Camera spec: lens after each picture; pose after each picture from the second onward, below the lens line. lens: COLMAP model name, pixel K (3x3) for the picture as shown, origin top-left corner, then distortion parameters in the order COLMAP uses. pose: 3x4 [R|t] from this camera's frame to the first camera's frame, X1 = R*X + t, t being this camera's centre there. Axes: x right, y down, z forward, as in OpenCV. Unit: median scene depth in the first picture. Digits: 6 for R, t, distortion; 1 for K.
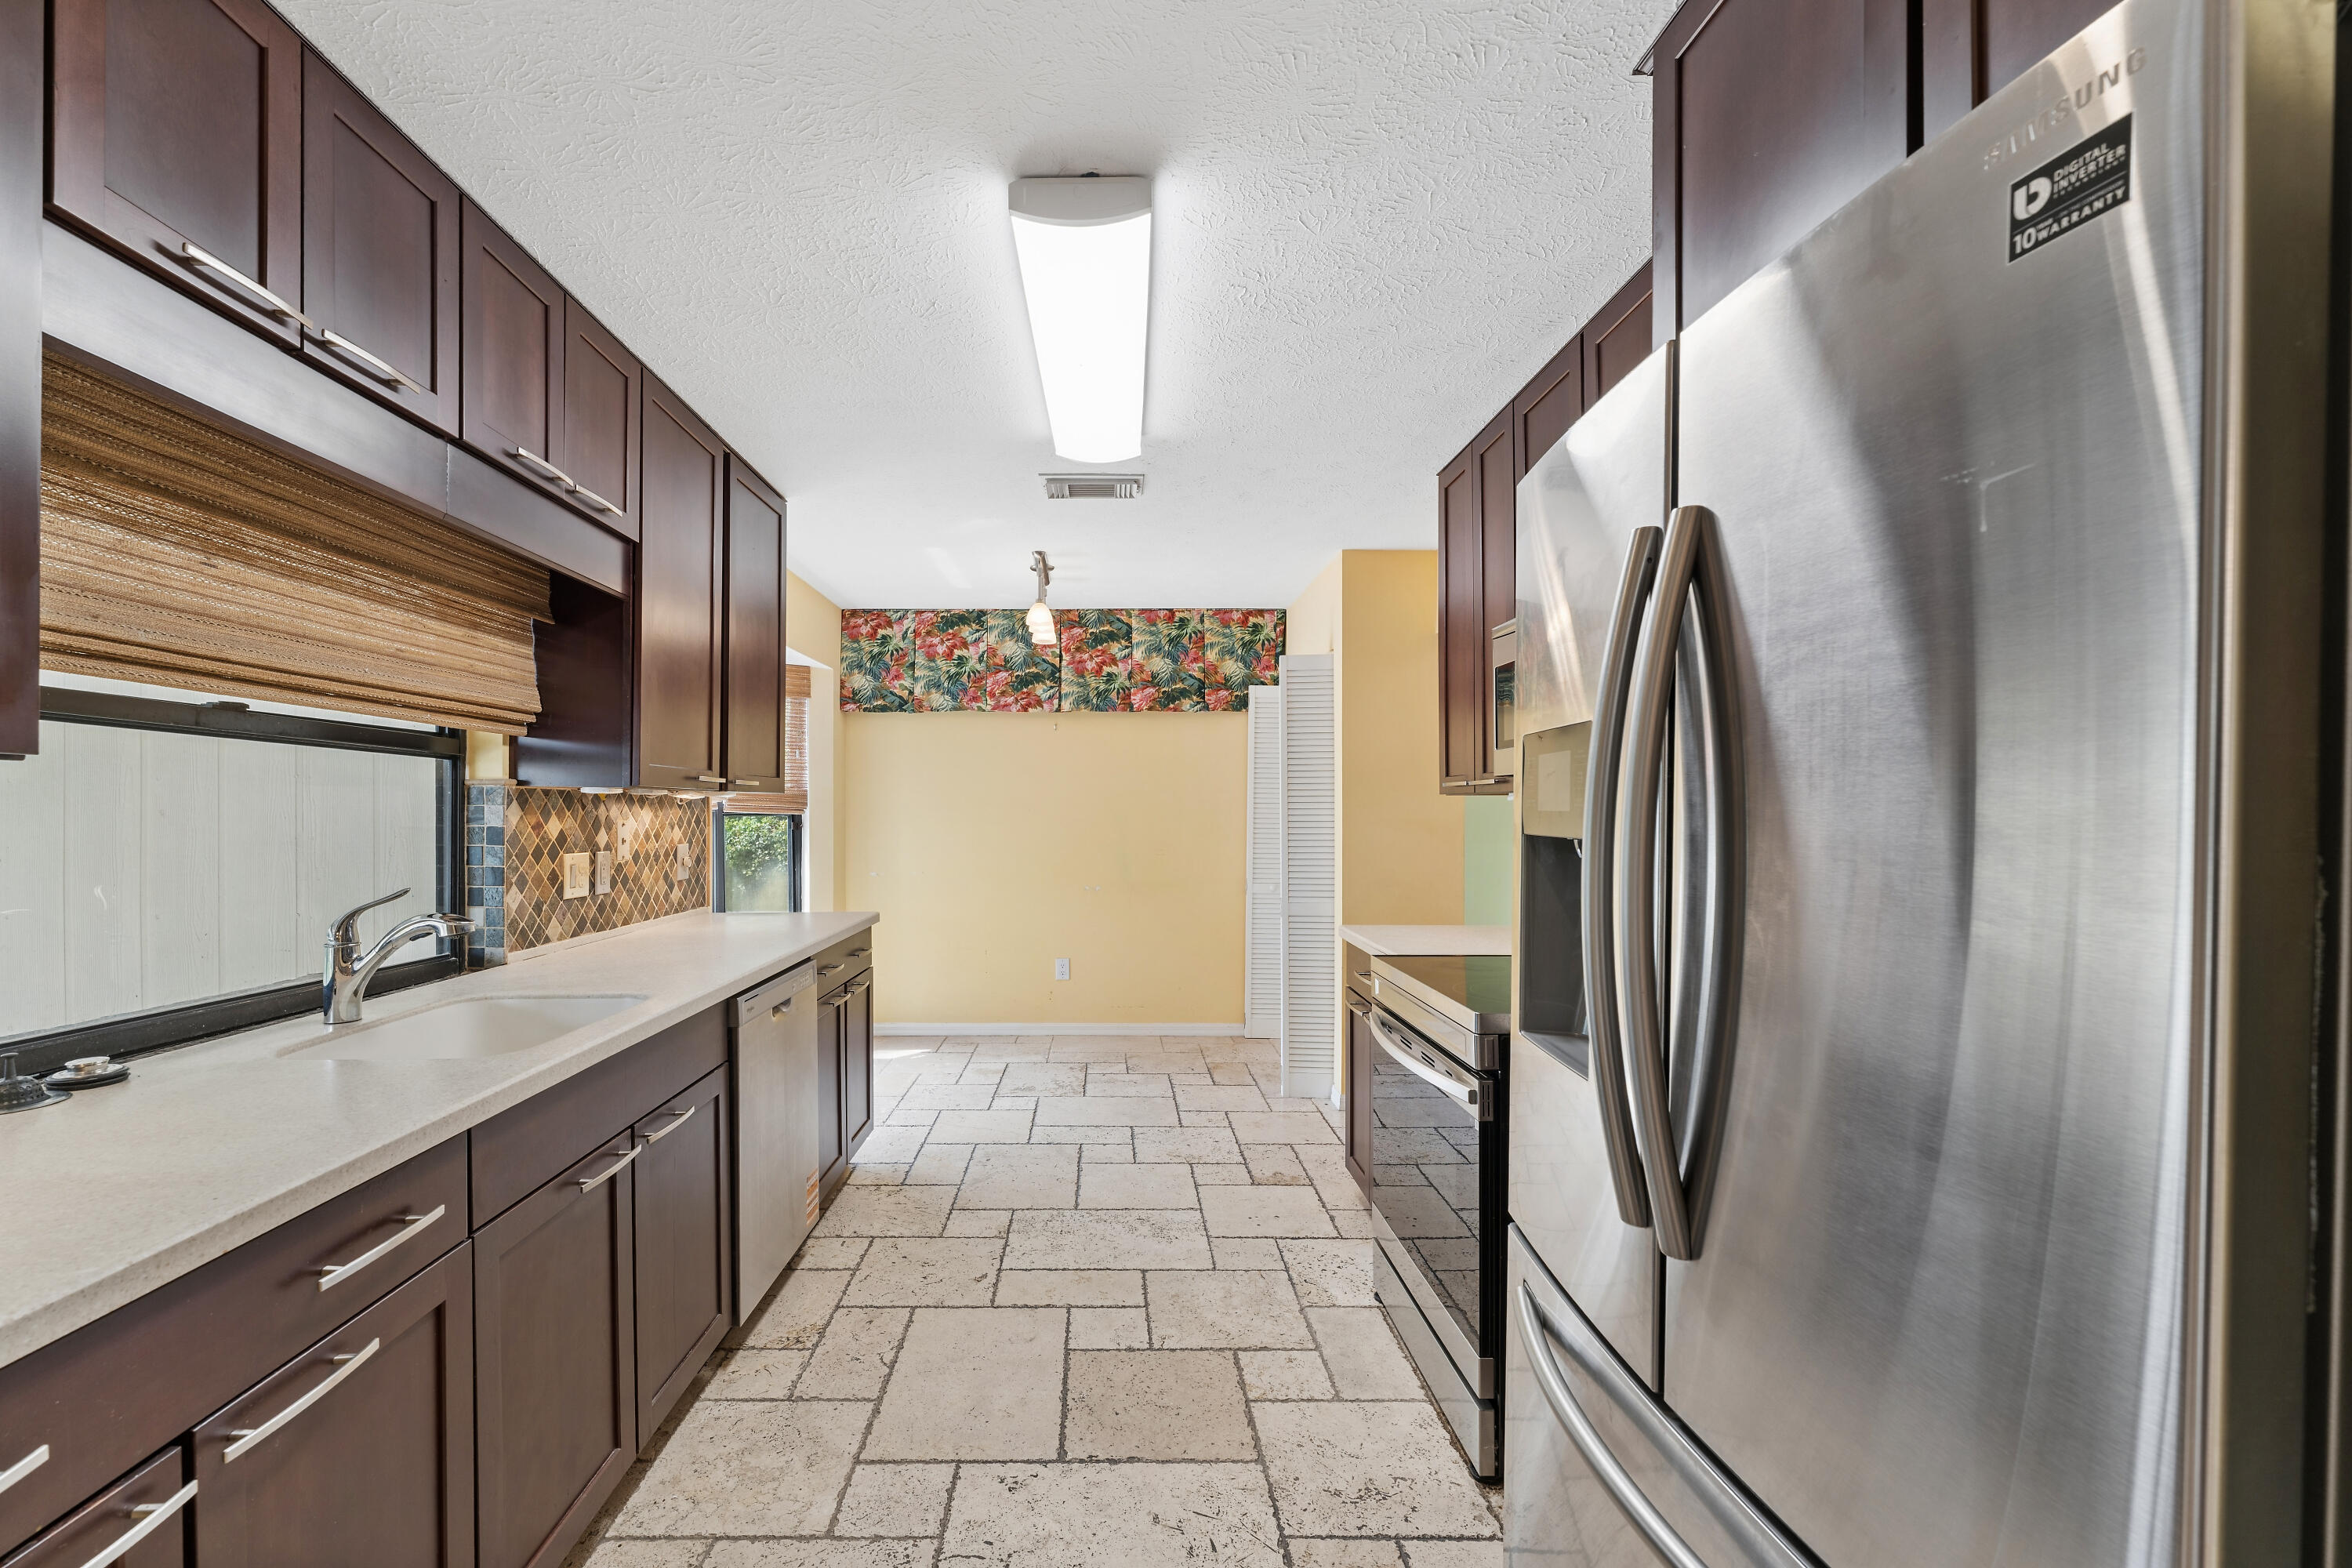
lens RADIAL K [[993.6, 0, 1110.6], [0, 993.6, 809.5], [0, 0, 1]] dist [0.000901, 0.000089]
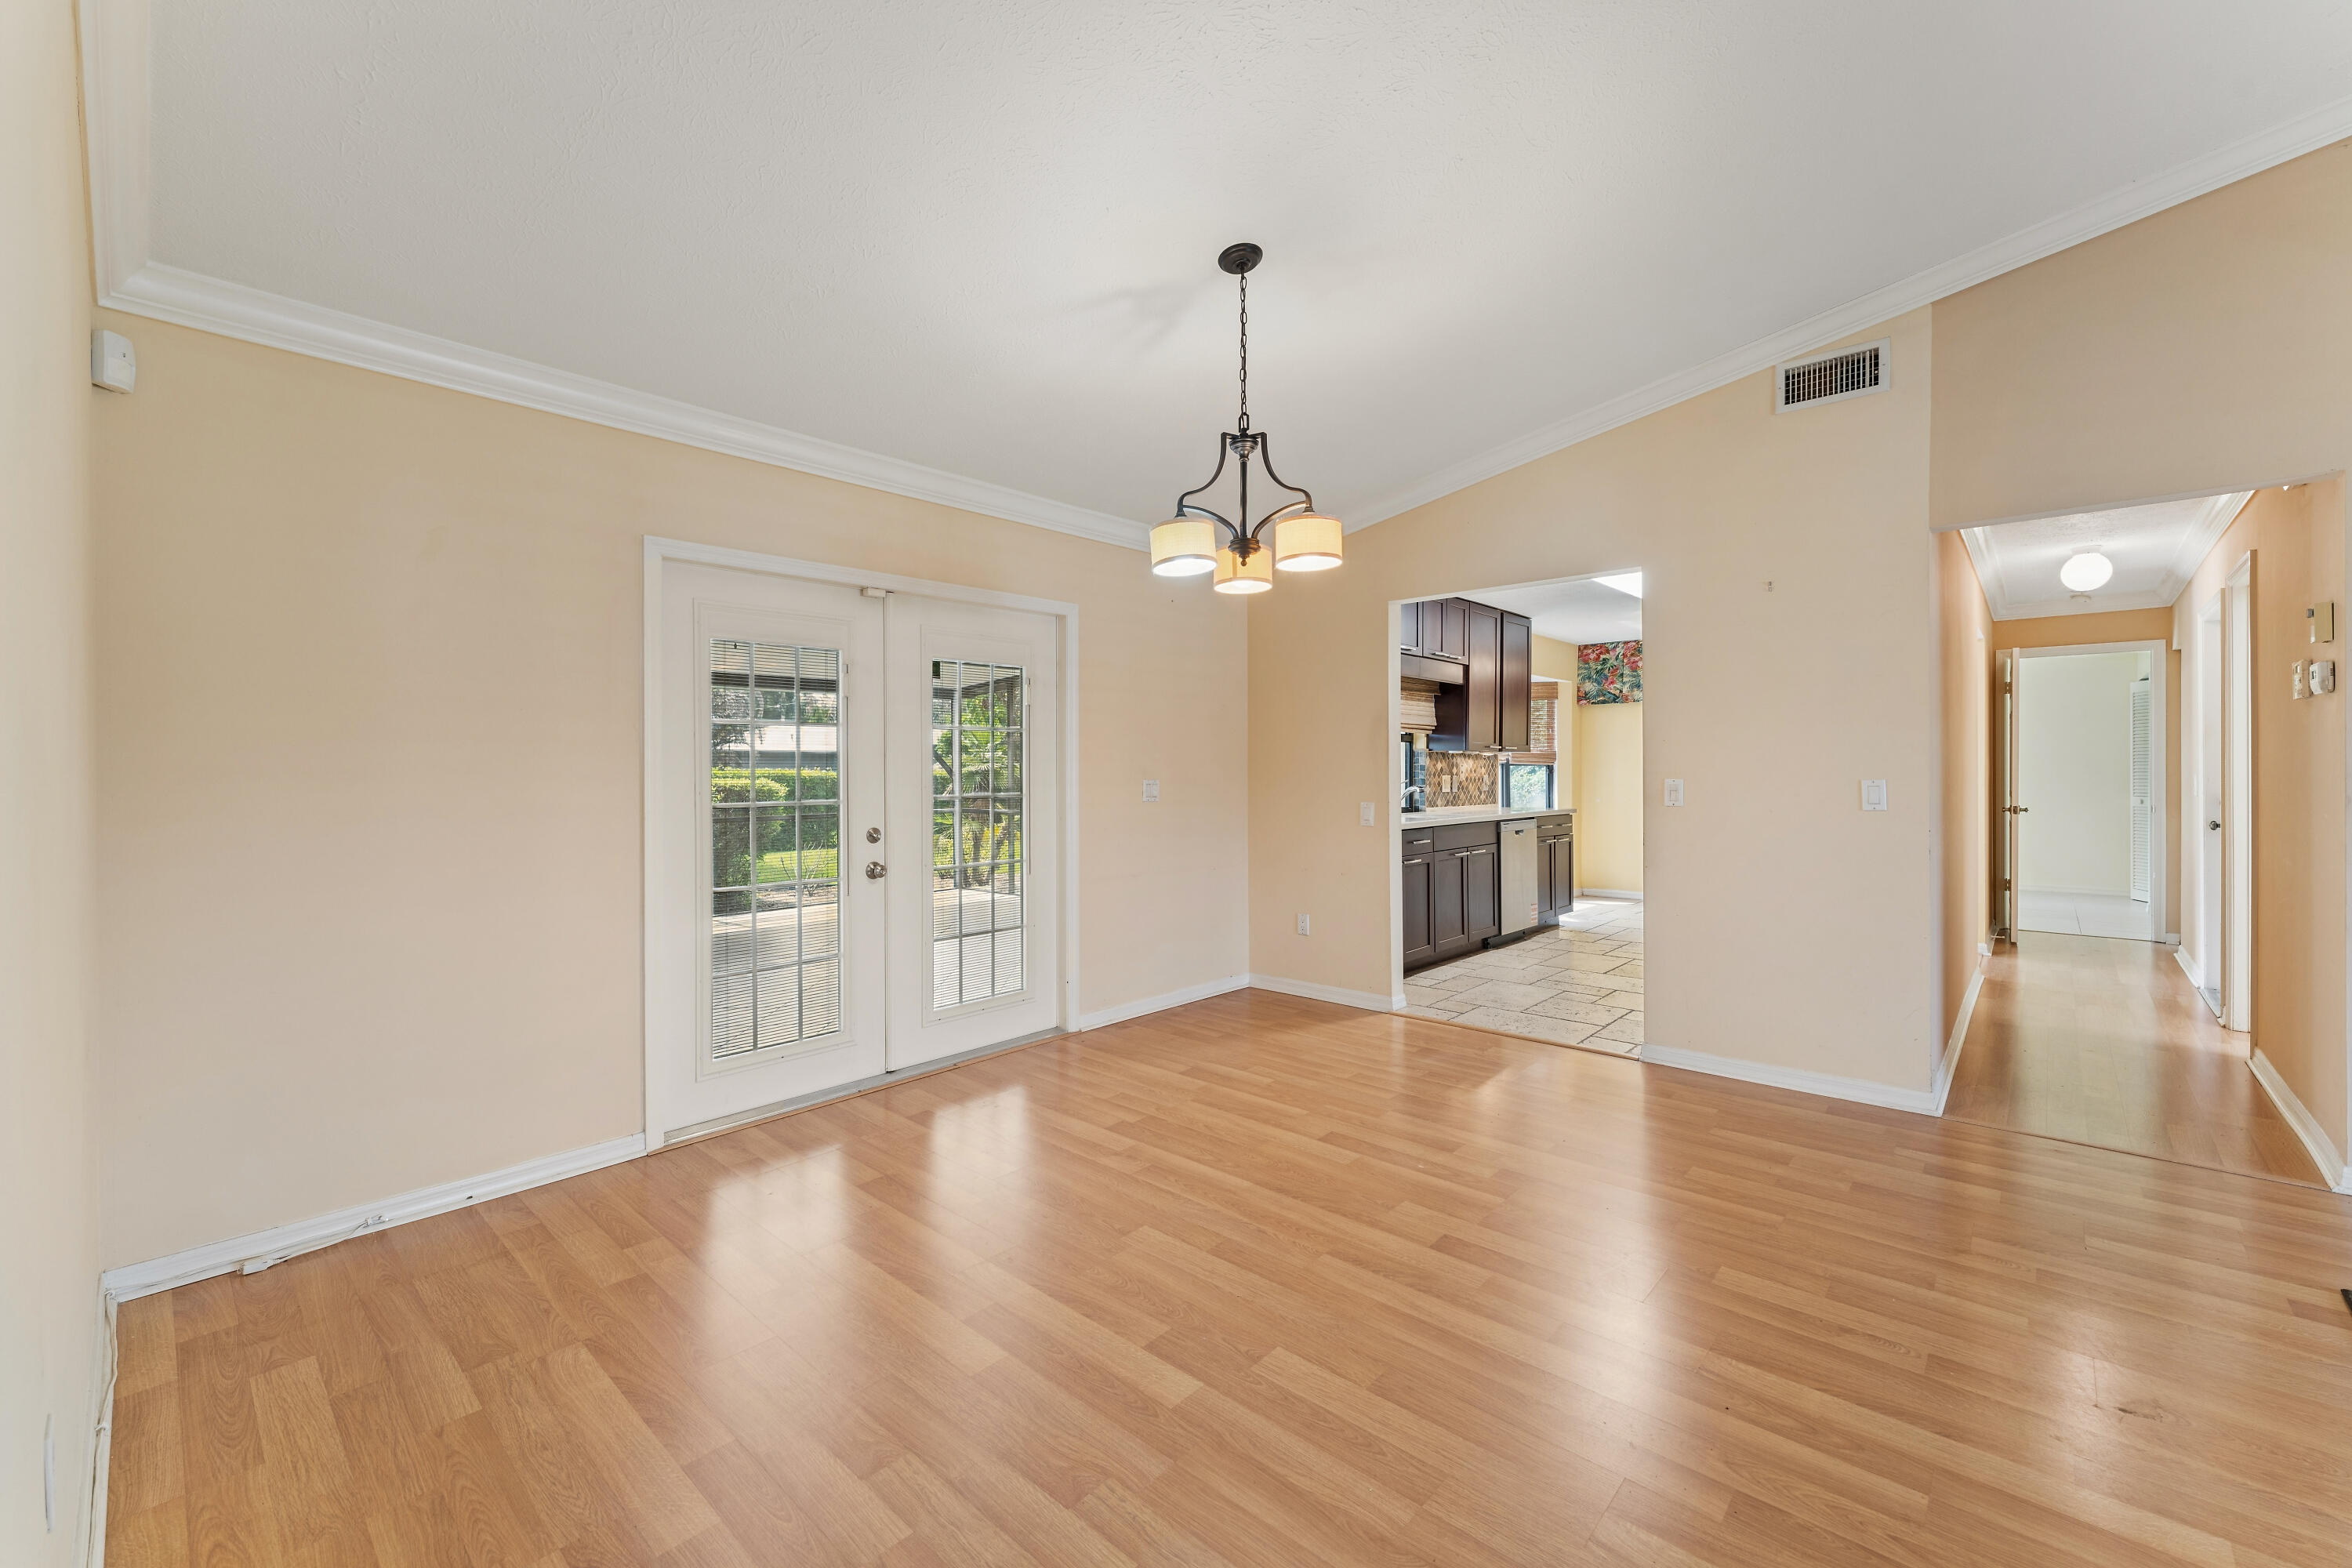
lens RADIAL K [[934.2, 0, 1176.0], [0, 934.2, 784.0], [0, 0, 1]] dist [0.000163, -0.000086]
pose [[0.736865, 0.004130, -0.676027, 0.684461], [0.004738, 0.999925, 0.011273, 0.036992], [0.676023, -0.011509, 0.736790, -1.467108]]
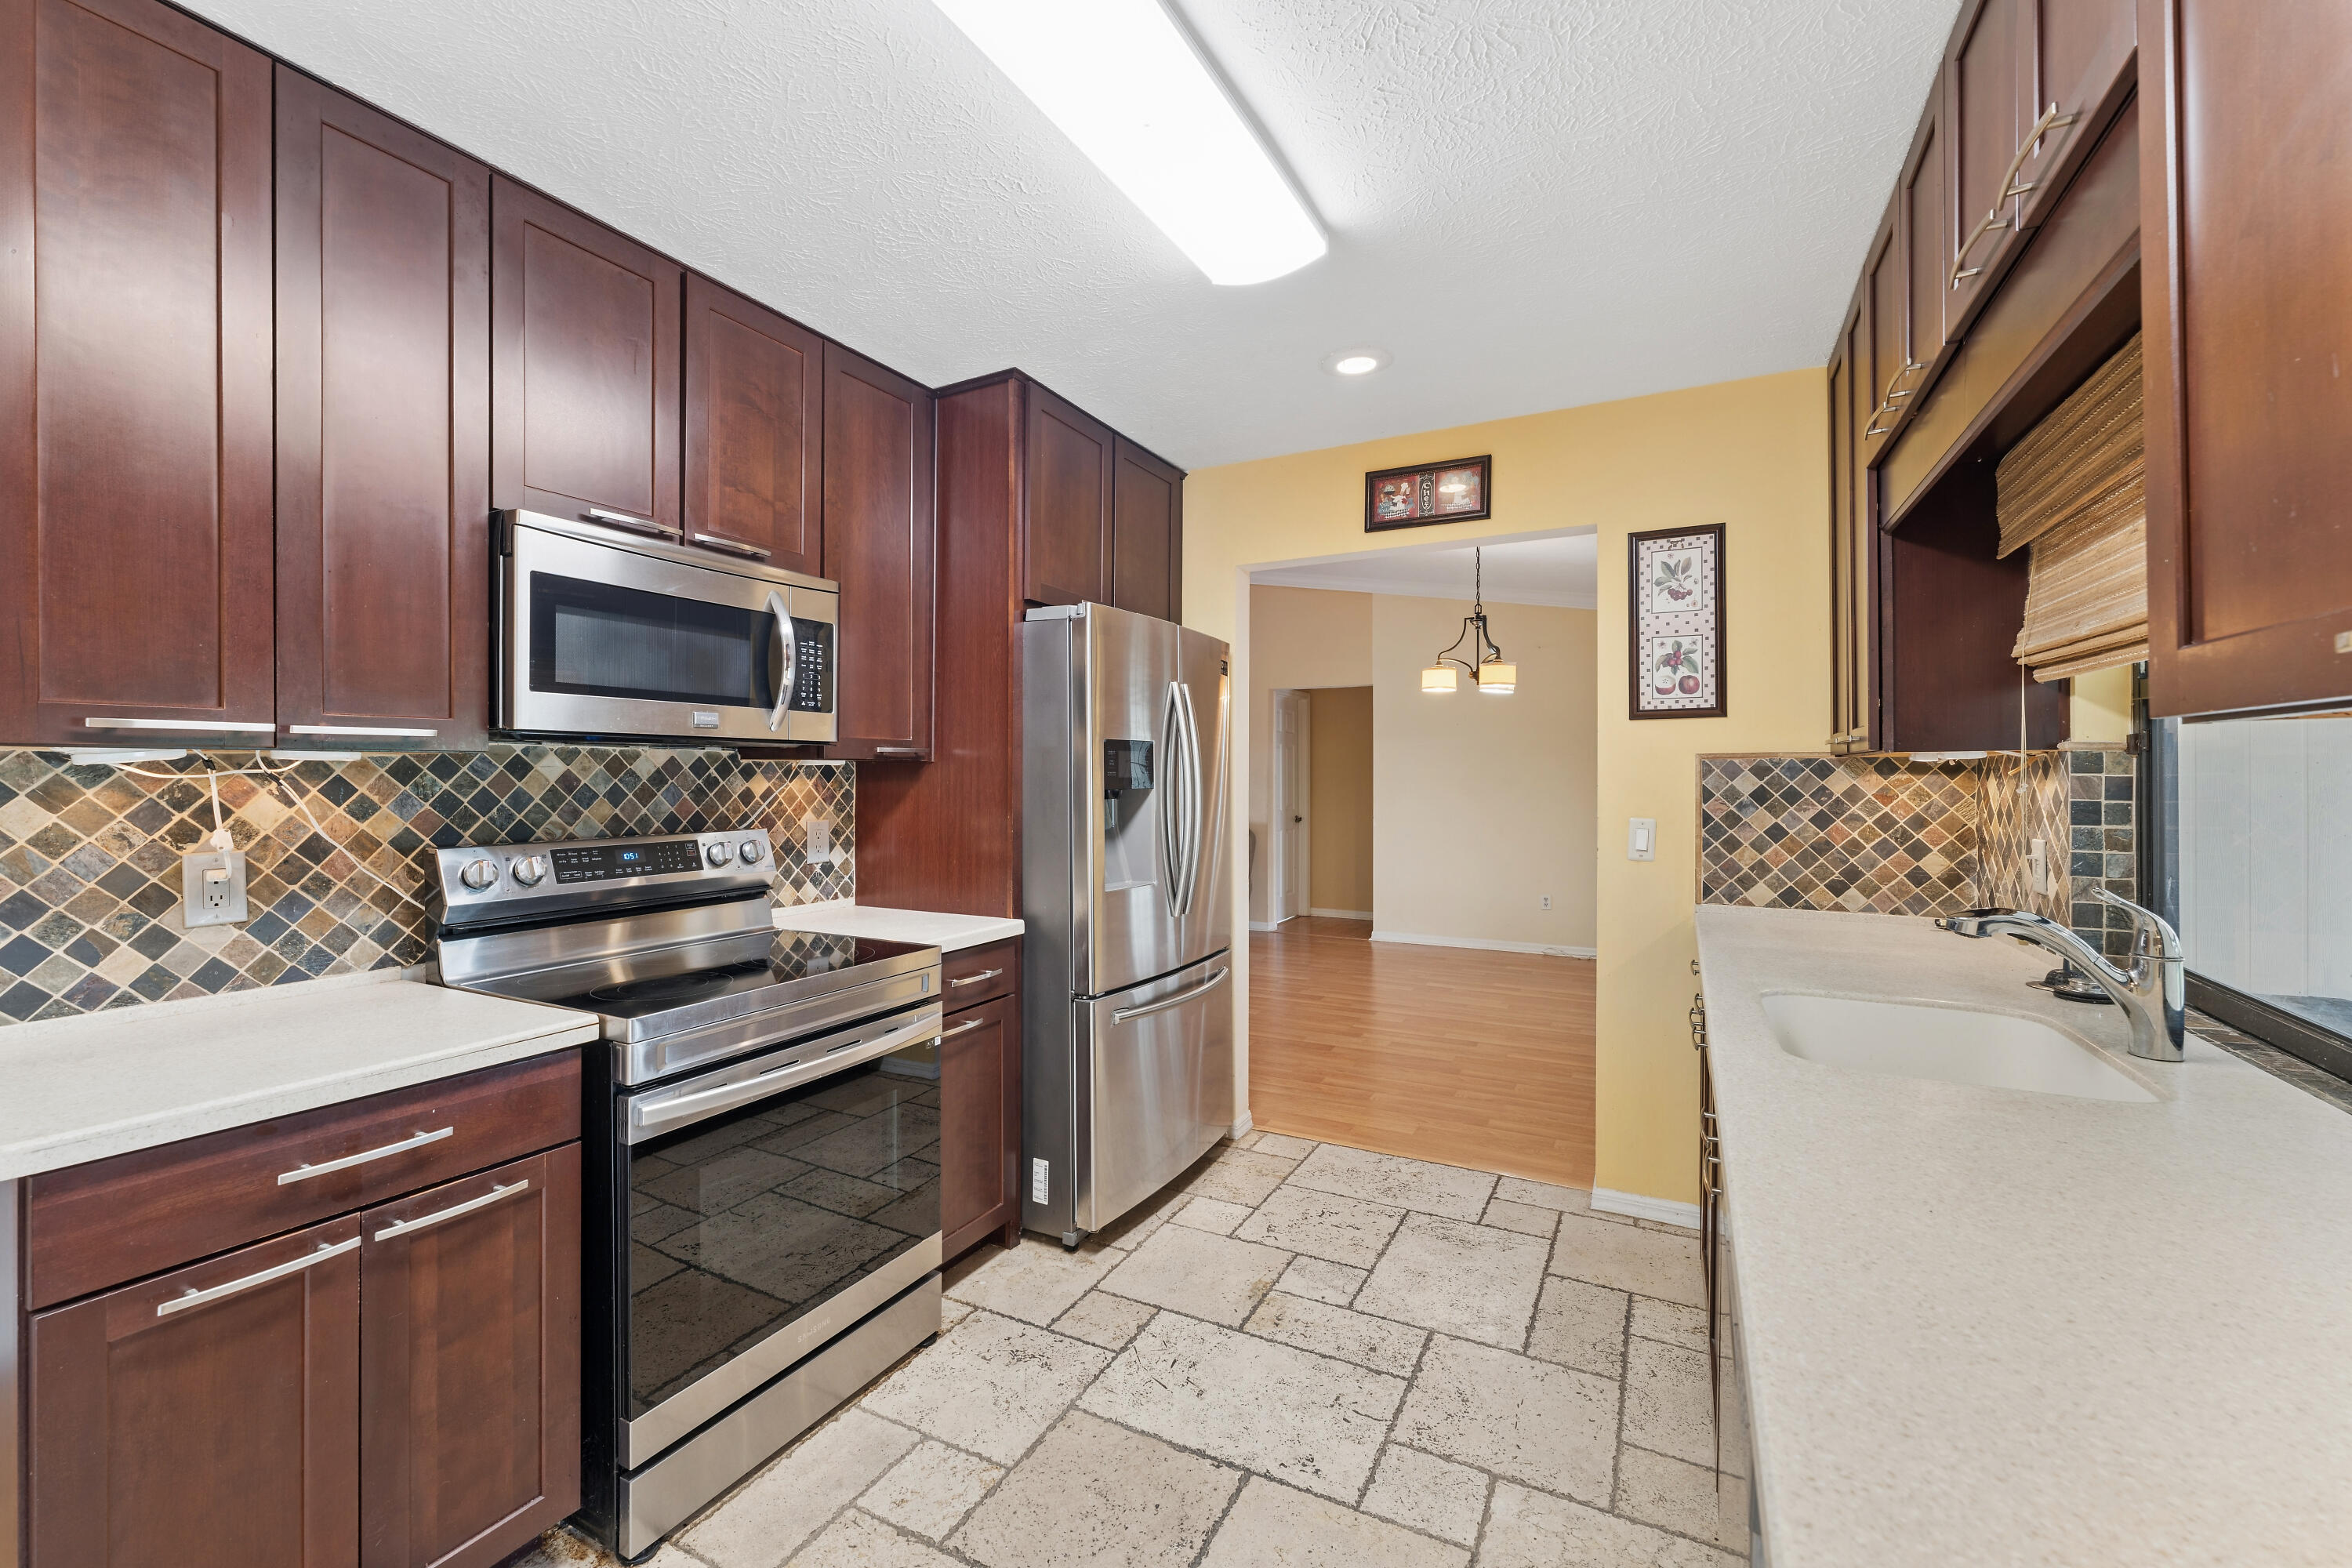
lens RADIAL K [[977.8, 0, 1124.1], [0, 977.8, 765.4], [0, 0, 1]] dist [-0.000769, -0.000134]
pose [[-0.864919, 0.009325, 0.501824, -0.320218], [0.003928, 0.999923, -0.011810, -0.005999], [-0.501896, -0.008243, -0.864889, 1.425247]]
